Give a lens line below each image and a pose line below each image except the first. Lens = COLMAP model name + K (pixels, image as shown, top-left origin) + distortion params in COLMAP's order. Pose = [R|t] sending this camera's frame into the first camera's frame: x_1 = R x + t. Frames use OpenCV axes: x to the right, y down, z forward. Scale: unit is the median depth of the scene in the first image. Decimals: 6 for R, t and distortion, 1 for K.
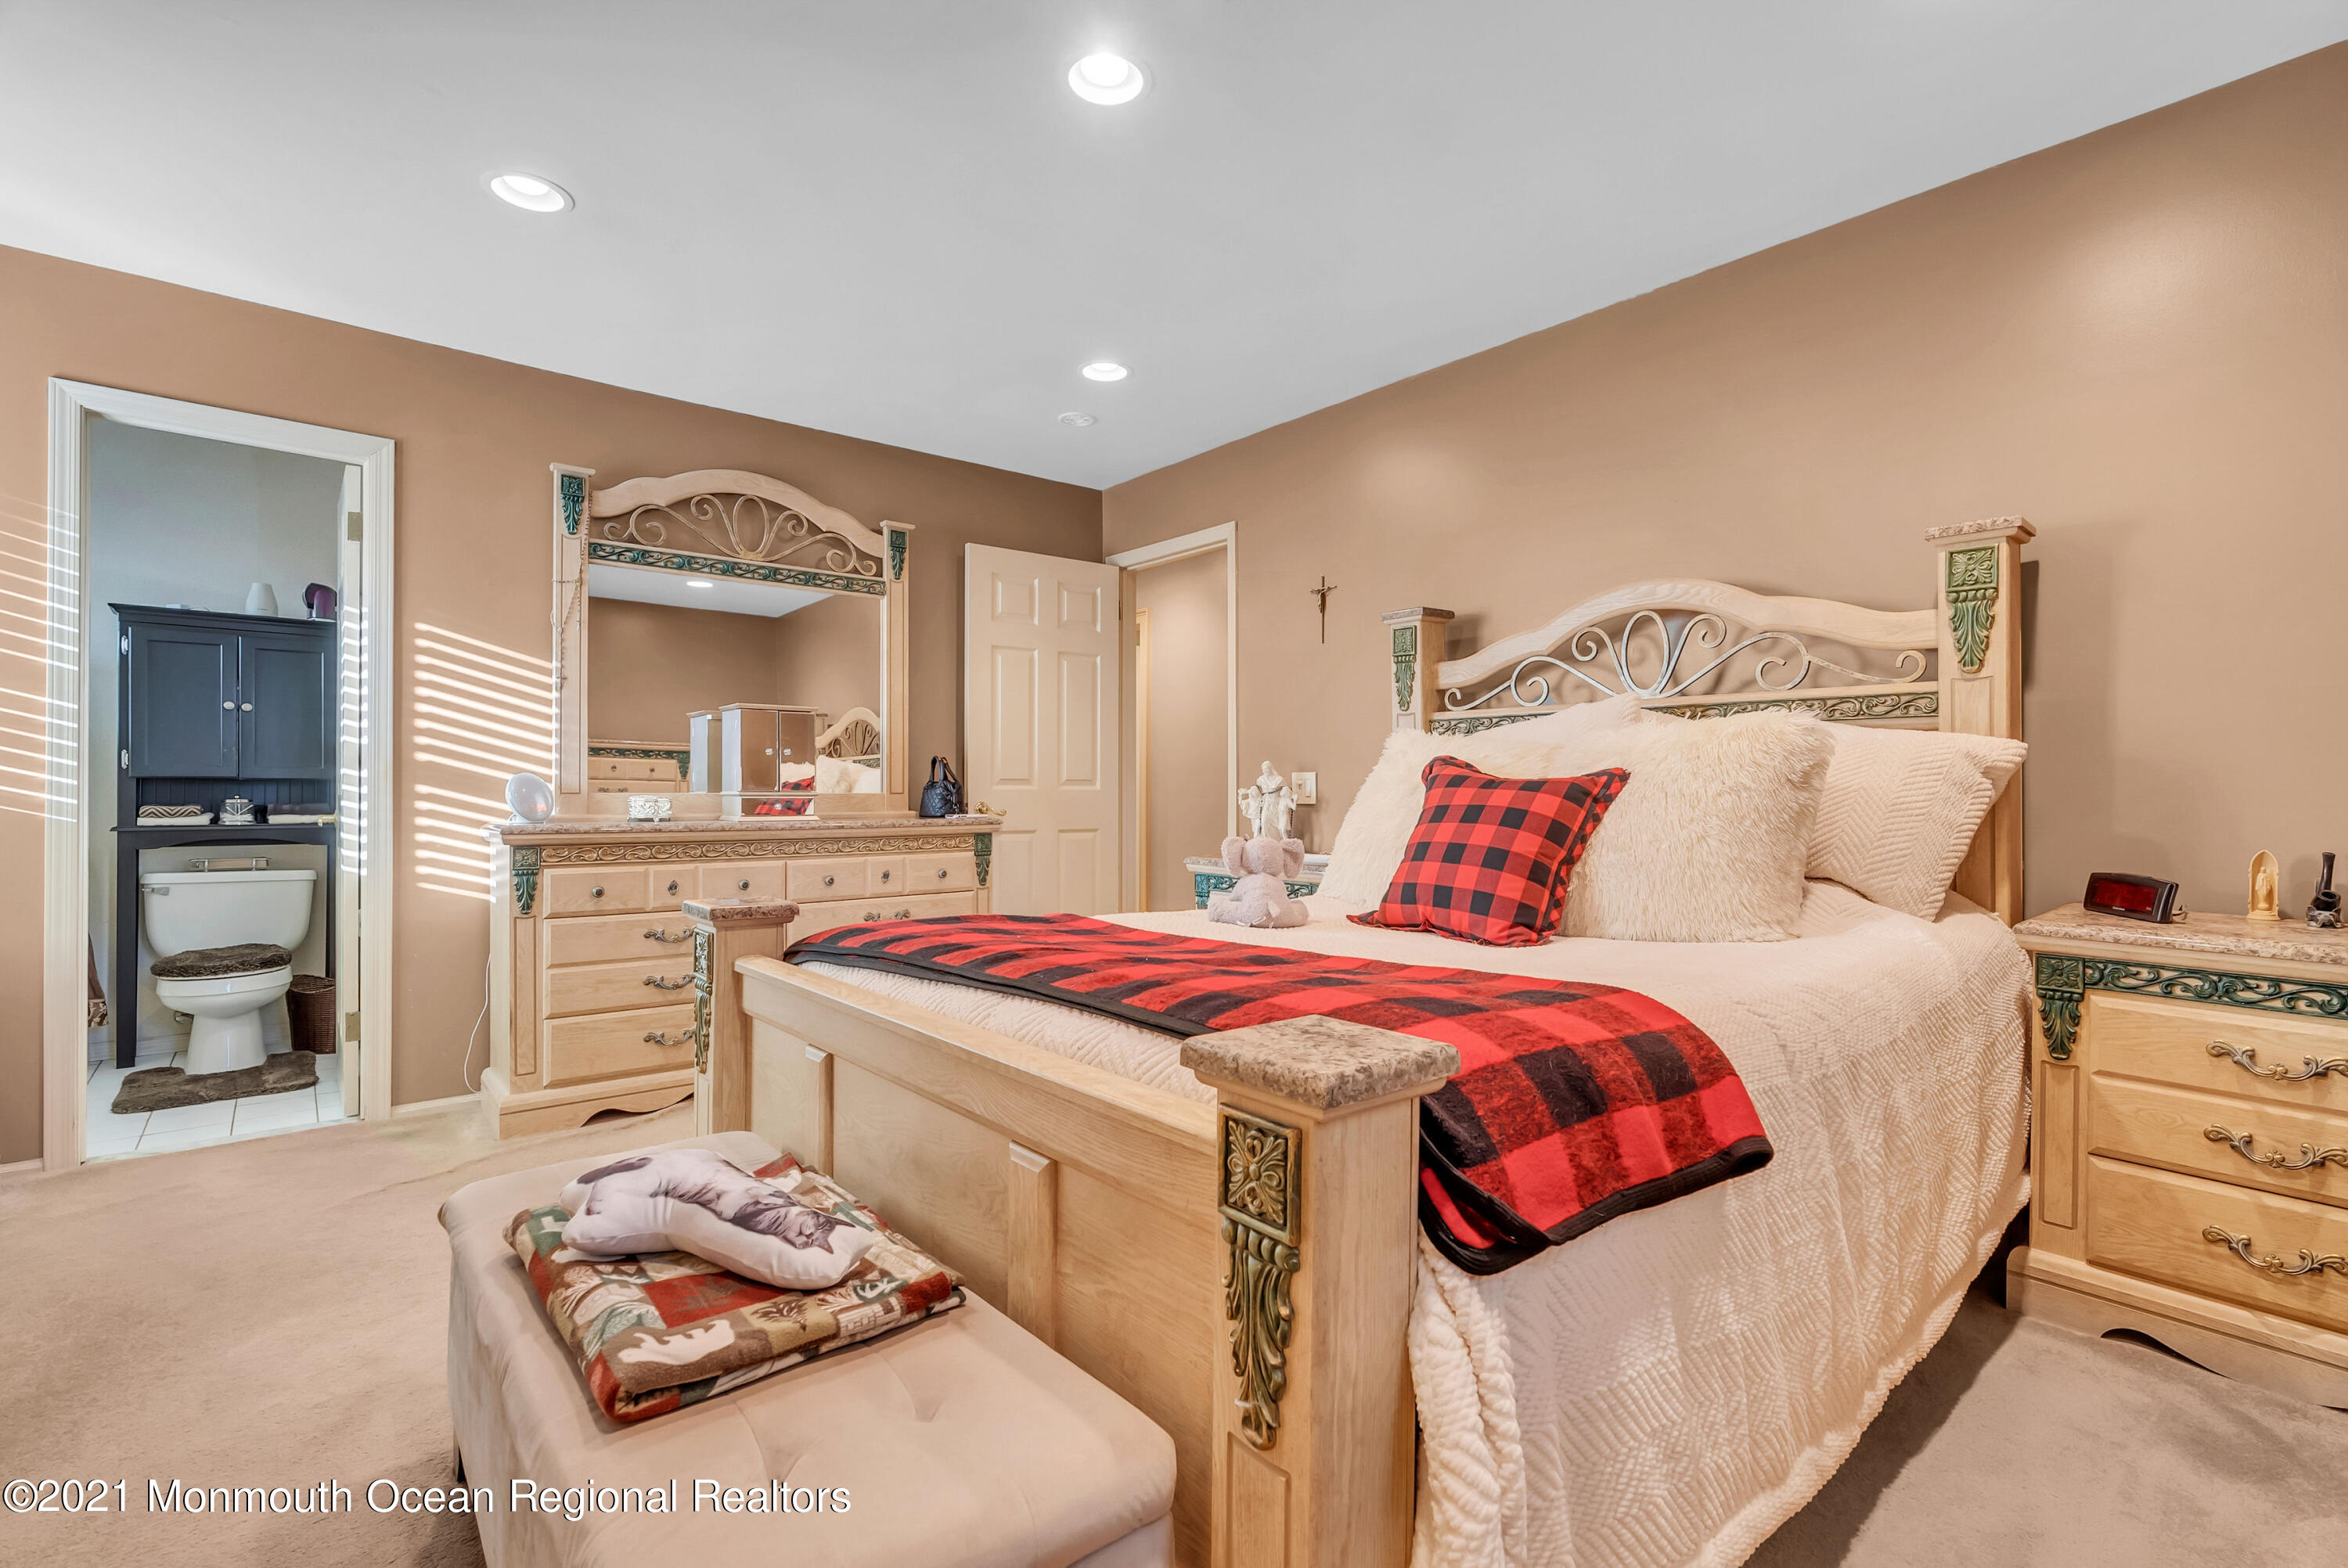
lens RADIAL K [[1058.2, 0, 1182.8], [0, 1058.2, 794.4], [0, 0, 1]] dist [0.000579, 0.000040]
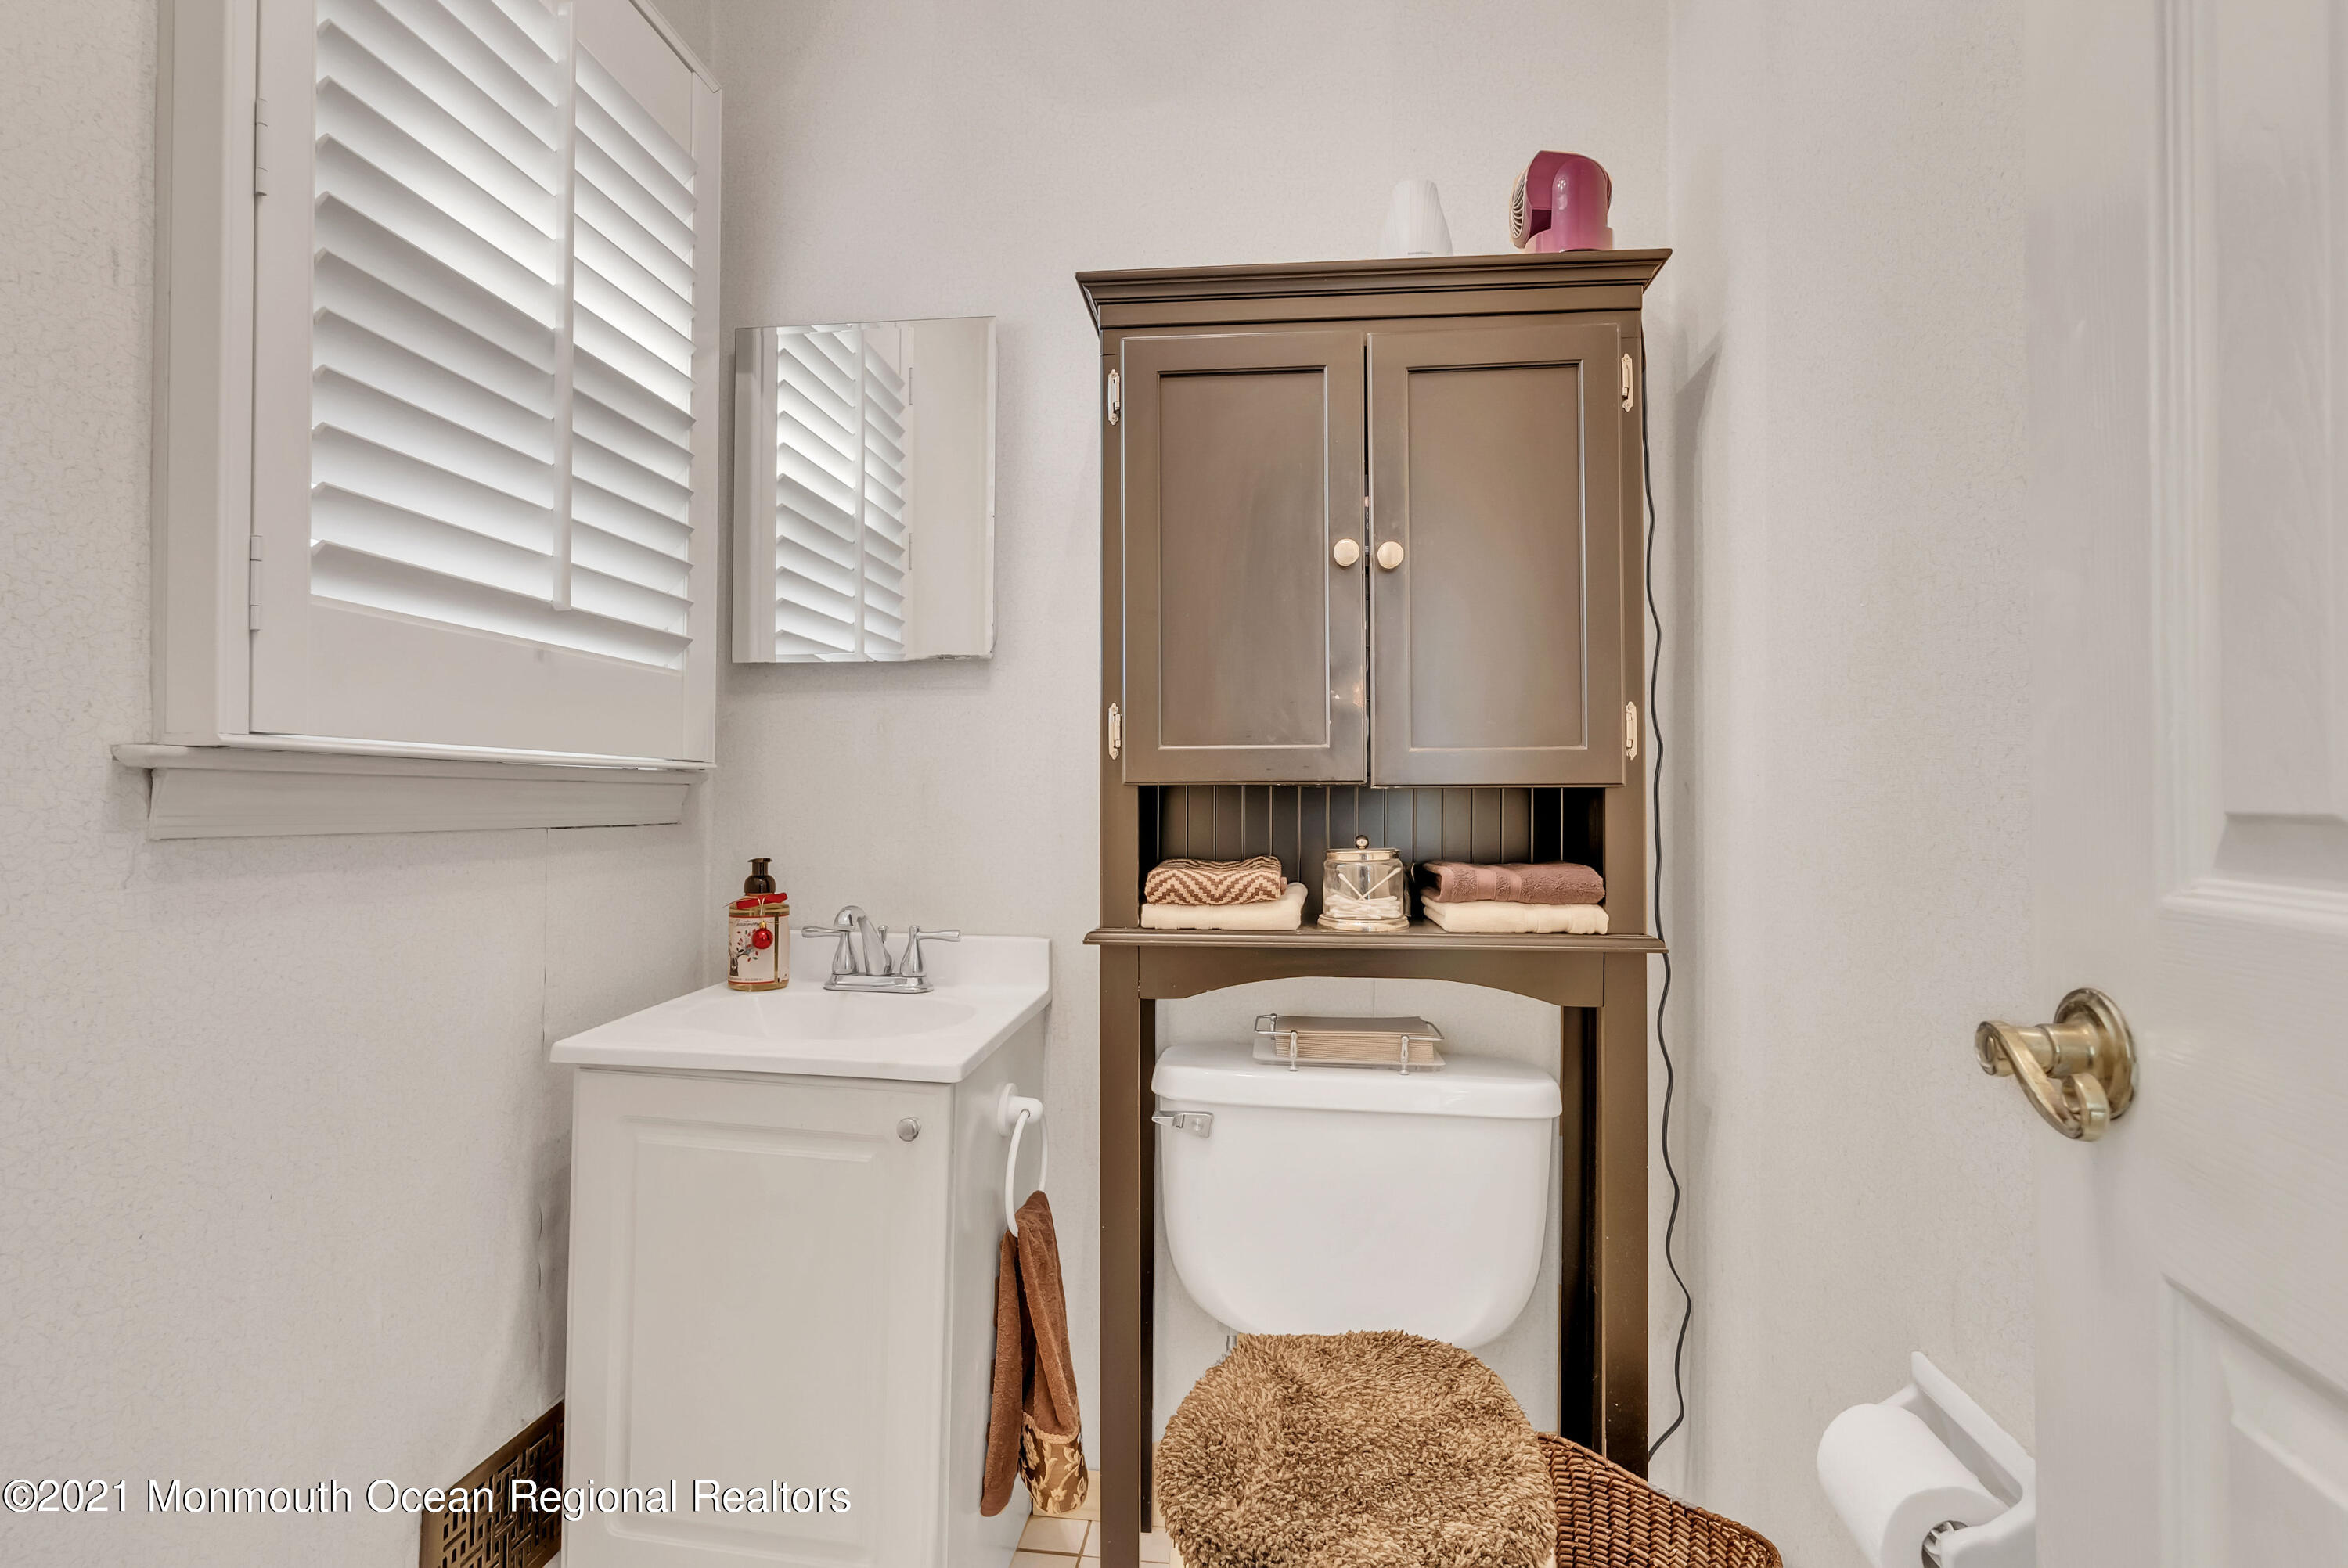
lens RADIAL K [[1058.2, 0, 1180.3], [0, 1058.2, 792.8], [0, 0, 1]] dist [0.000579, 0.000040]
pose [[0.672757, -0.018512, -0.739632, -0.716377], [0.002138, 0.999731, -0.023078, -0.005952], [0.739861, 0.013945, 0.672616, 0.767709]]
